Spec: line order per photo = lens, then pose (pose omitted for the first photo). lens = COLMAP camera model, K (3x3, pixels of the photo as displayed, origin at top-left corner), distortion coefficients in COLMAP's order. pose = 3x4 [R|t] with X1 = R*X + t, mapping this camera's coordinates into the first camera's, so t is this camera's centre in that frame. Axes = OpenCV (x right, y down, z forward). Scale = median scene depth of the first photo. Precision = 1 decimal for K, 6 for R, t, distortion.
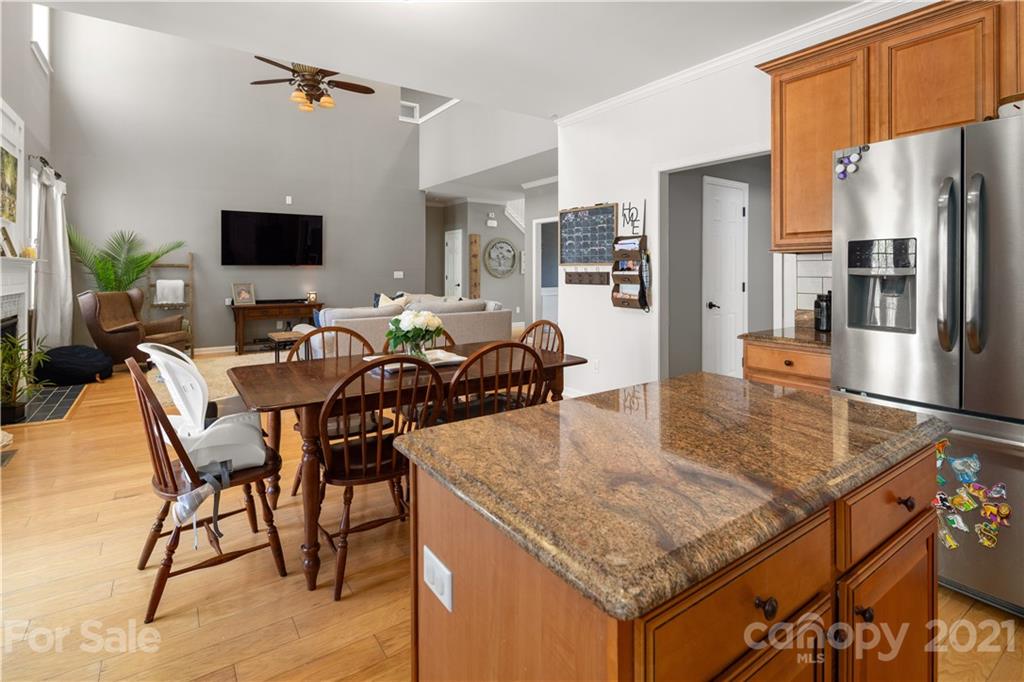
lens RADIAL K [[493.9, 0, 516.5], [0, 493.9, 272.0], [0, 0, 1]] dist [-0.000286, 0.000054]
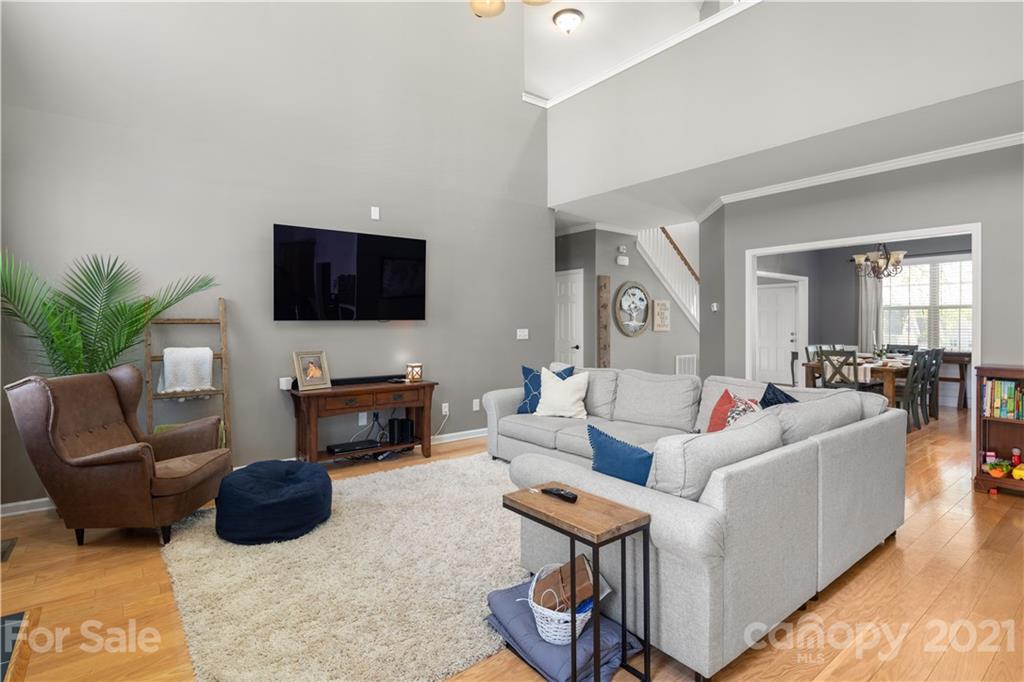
lens RADIAL K [[500.0, 0, 513.7], [0, 500.0, 330.6], [0, 0, 1]] dist [0.004094, -0.002859]
pose [[0.998885, -0.001654, 0.047189, -0.349430], [0.001143, 0.999941, 0.010845, -0.007972], [-0.047204, -0.010779, 0.998827, 0.409171]]
